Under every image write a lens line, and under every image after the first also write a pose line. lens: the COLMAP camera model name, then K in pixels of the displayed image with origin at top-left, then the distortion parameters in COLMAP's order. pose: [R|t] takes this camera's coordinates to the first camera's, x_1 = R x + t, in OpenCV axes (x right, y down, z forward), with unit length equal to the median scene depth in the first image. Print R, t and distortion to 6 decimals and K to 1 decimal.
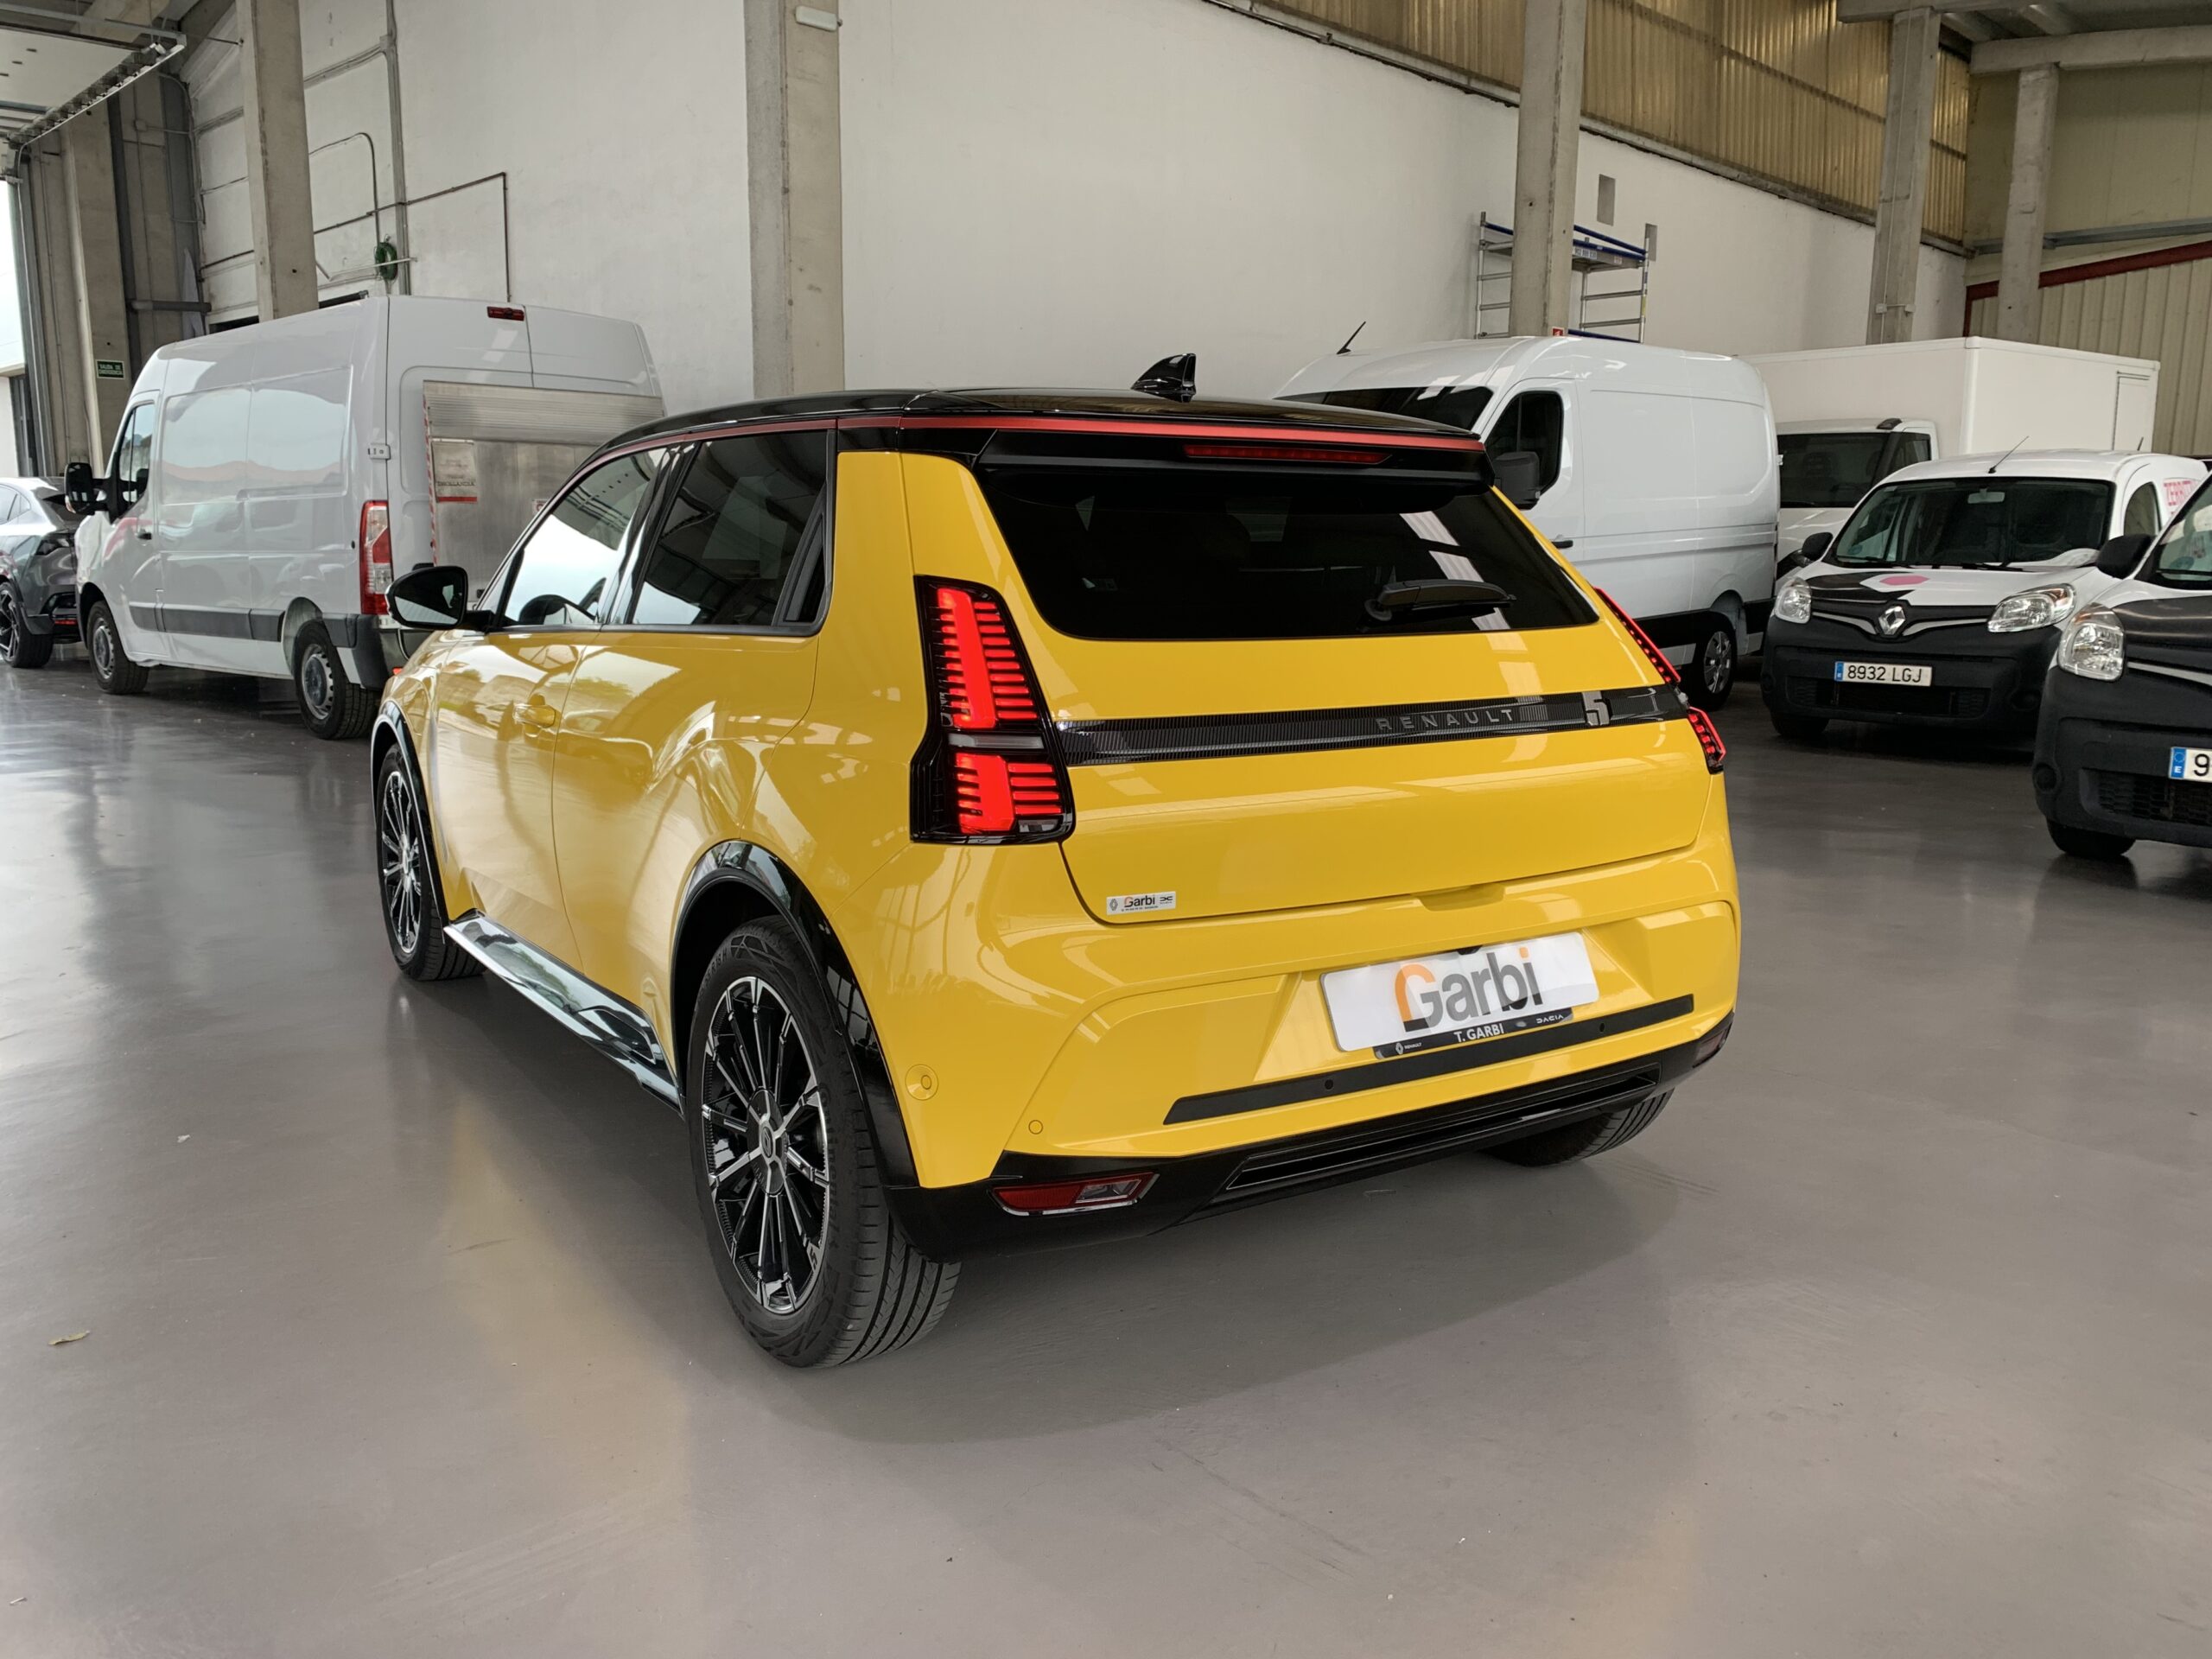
lens RADIAL K [[1698.1, 0, 1092.5], [0, 1698.1, 822.9], [0, 0, 1]] dist [0.027000, -0.019778]
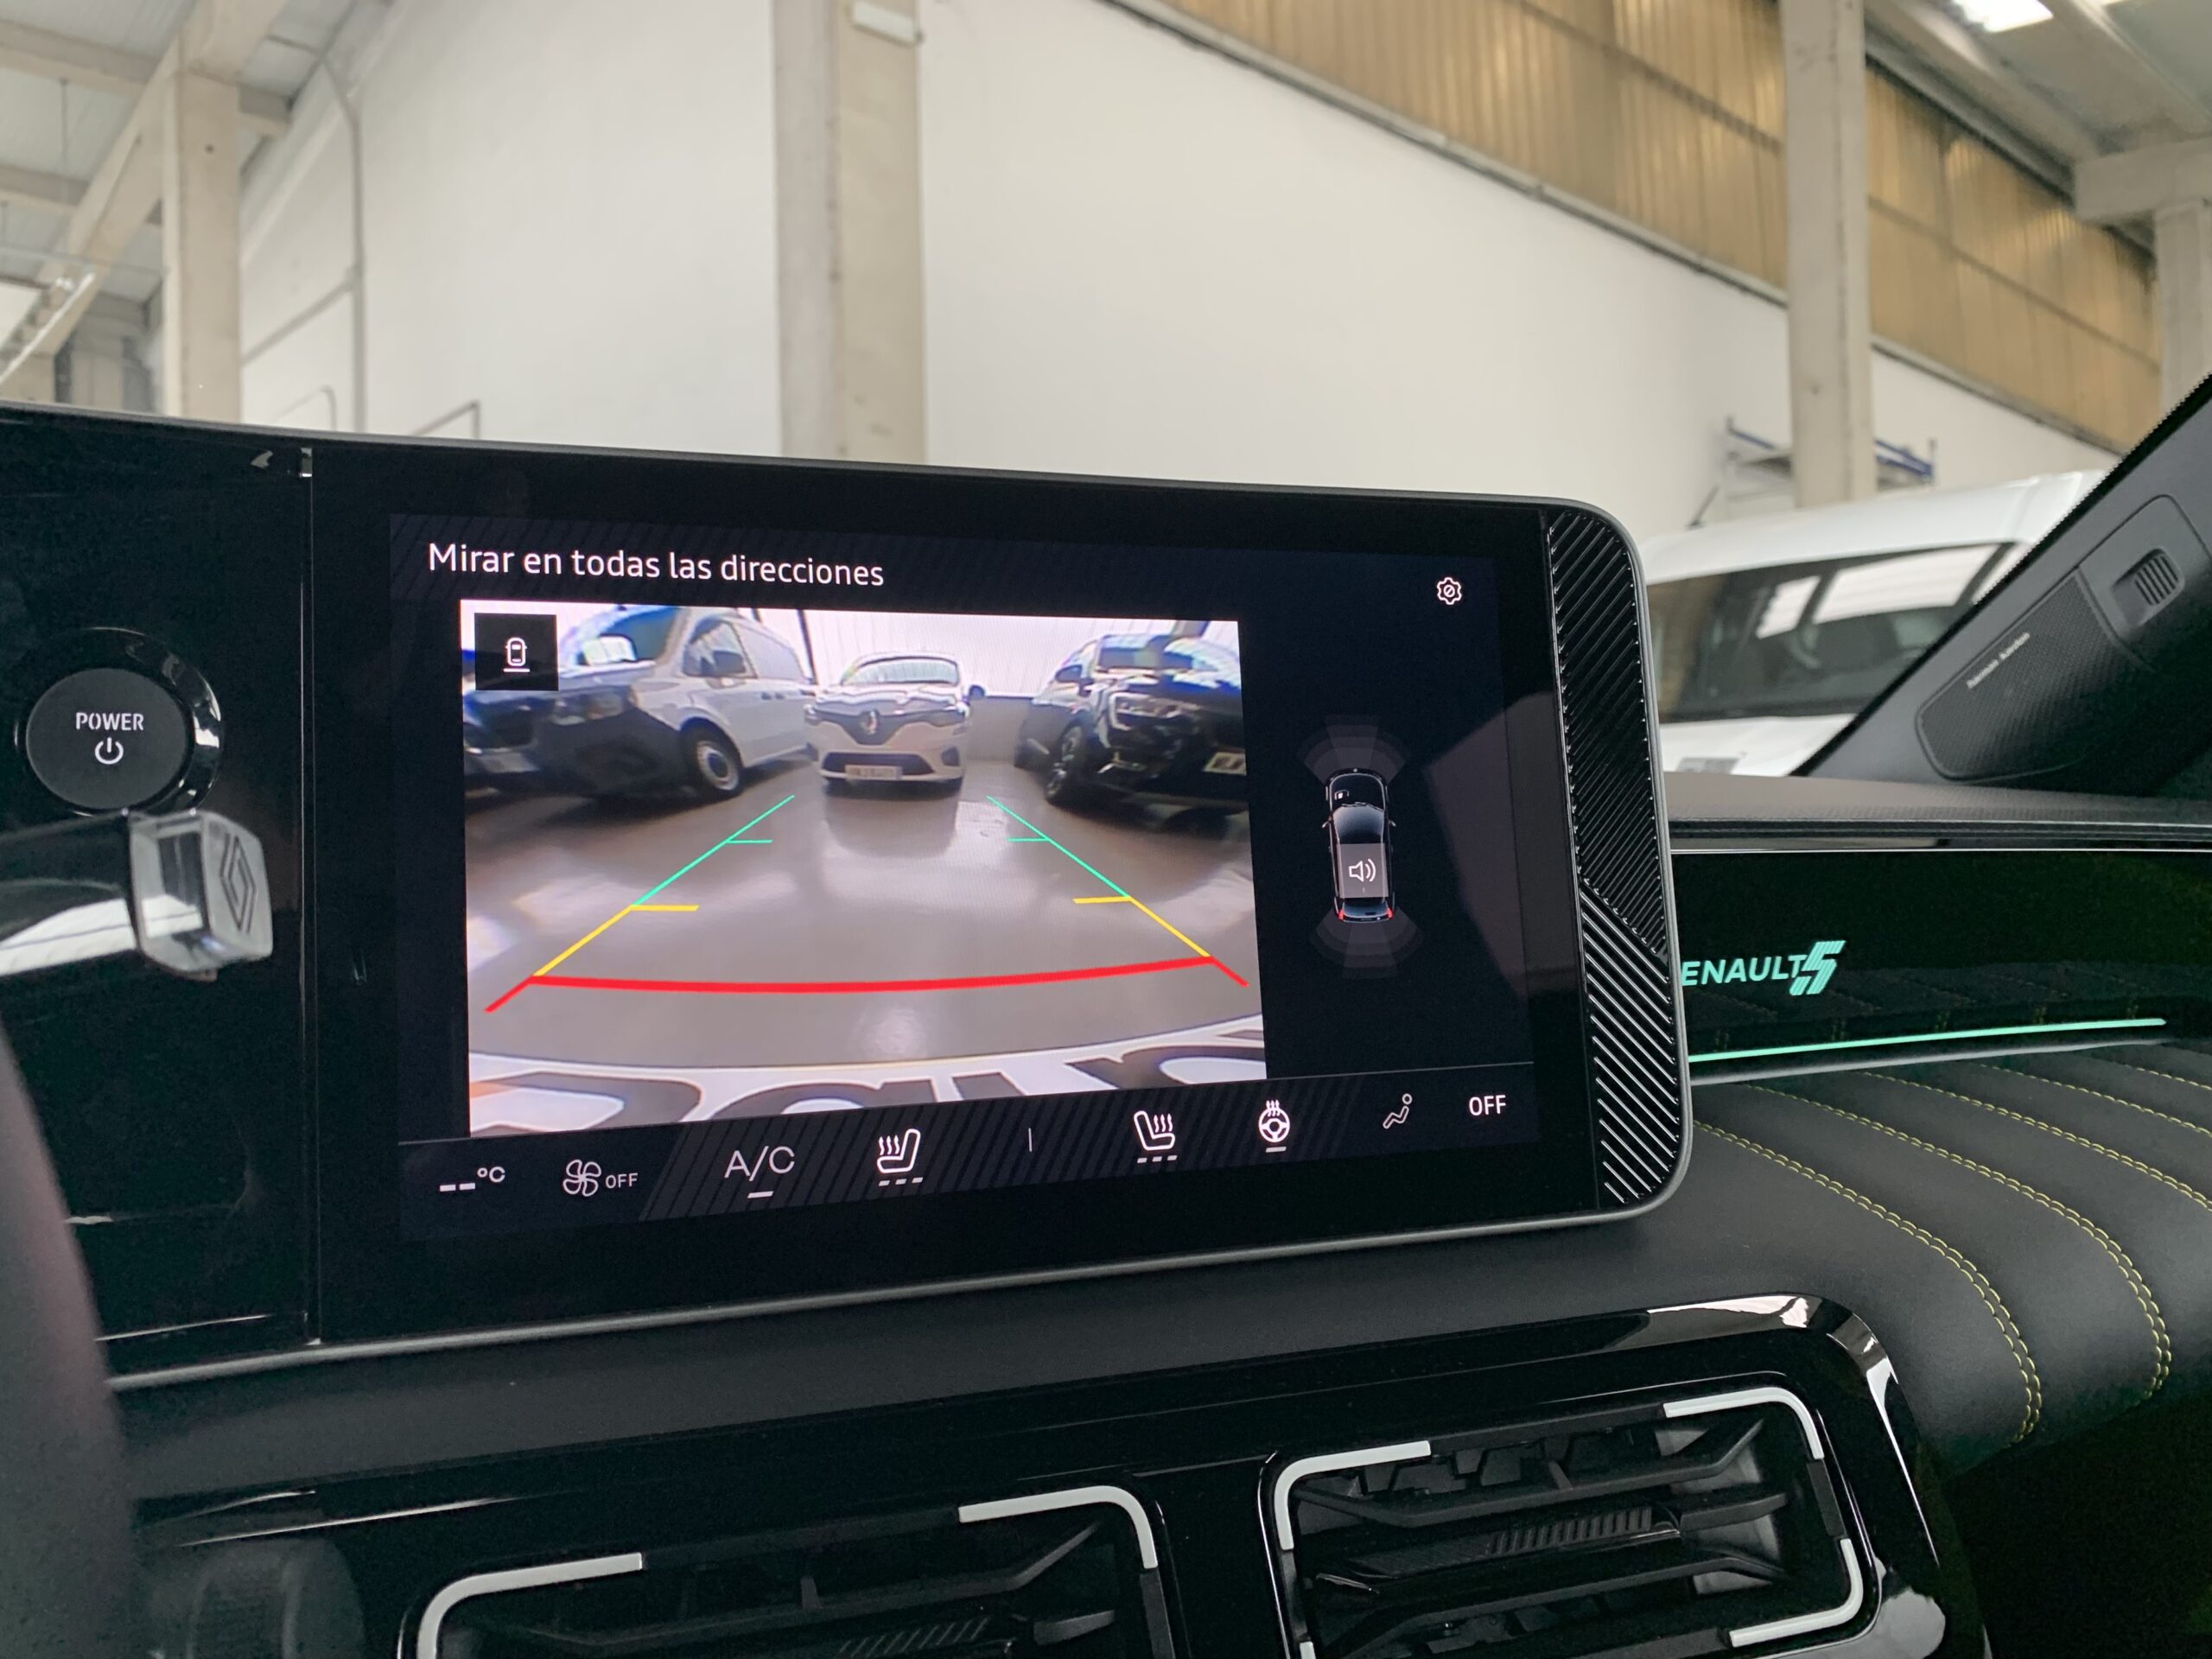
lens RADIAL K [[1698.1, 0, 1089.1], [0, 1698.1, 838.5], [0, 0, 1]] dist [0.027000, -0.019778]
pose [[0.999062, -0.031392, -0.029819, -0.077078], [0.025191, 0.981585, -0.189359, -0.050169], [0.035214, 0.188431, 0.981455, 0.442686]]
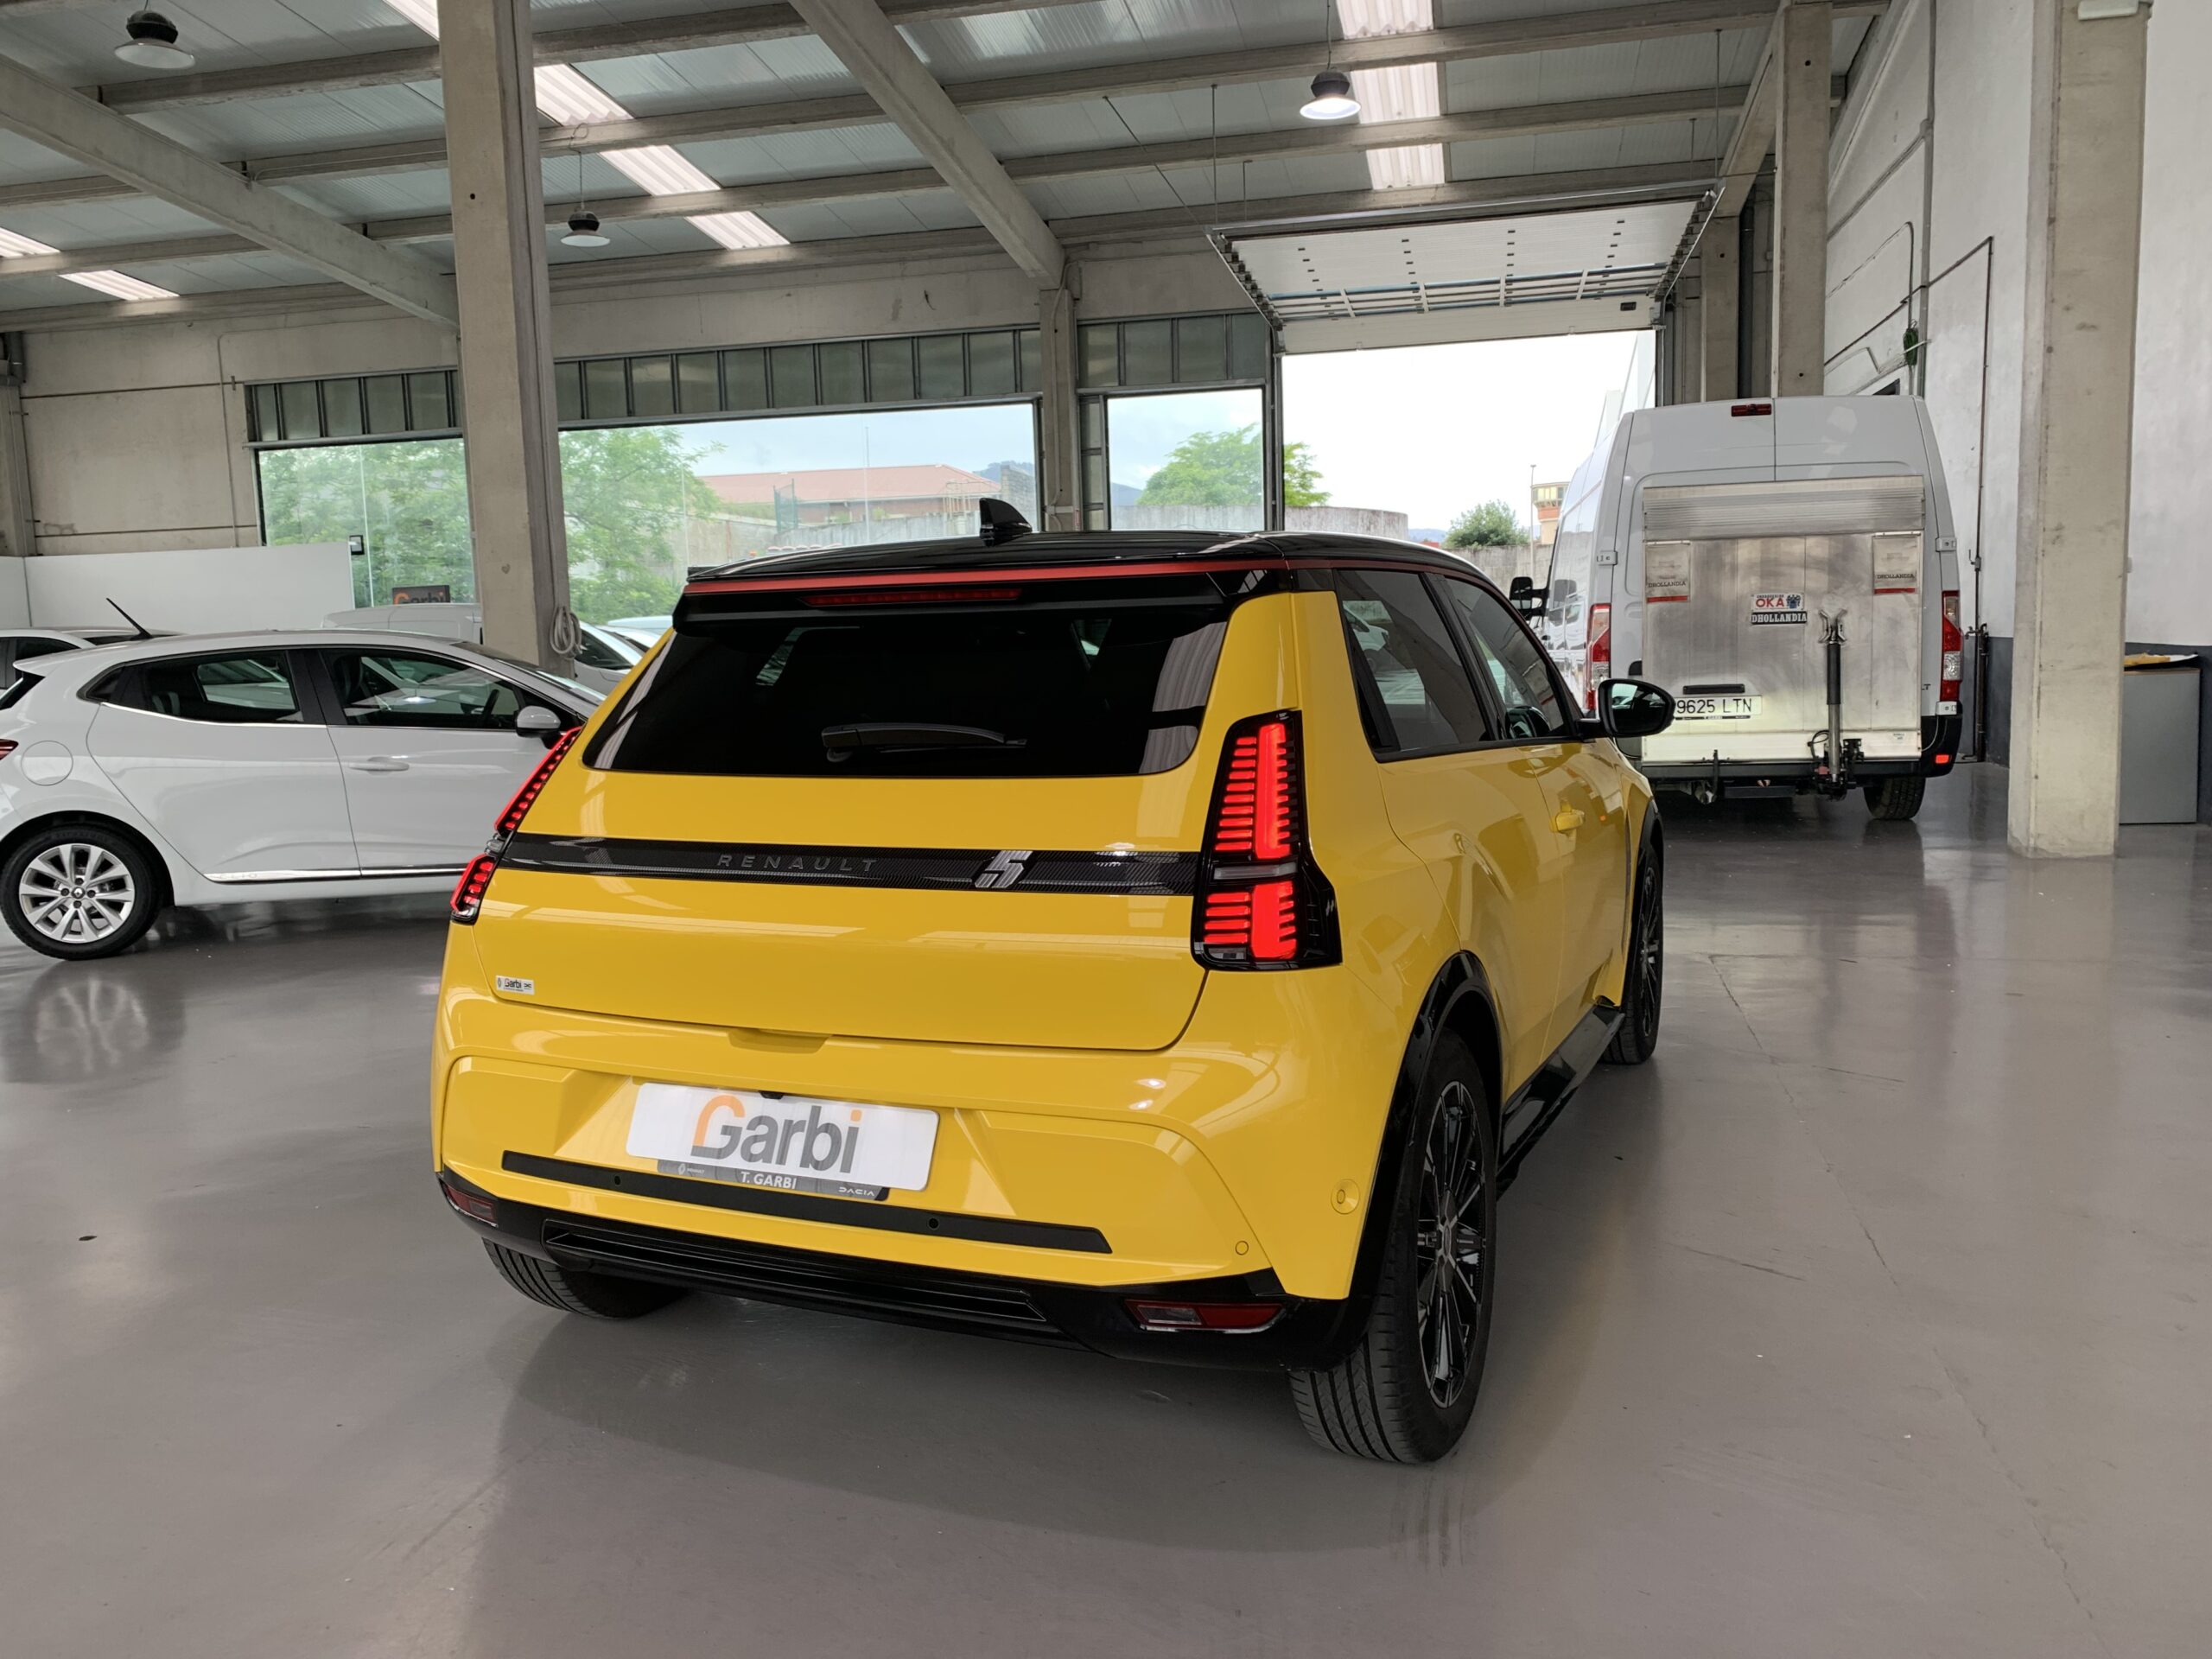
lens RADIAL K [[1698.1, 0, 1101.3], [0, 1698.1, 830.9], [0, 0, 1]] dist [0.027000, -0.019778]
pose [[0.543539, 0.071700, -0.836316, 0.308432], [-0.106262, 0.994207, 0.016175, -0.030927], [0.832631, 0.080077, 0.548009, 0.162602]]
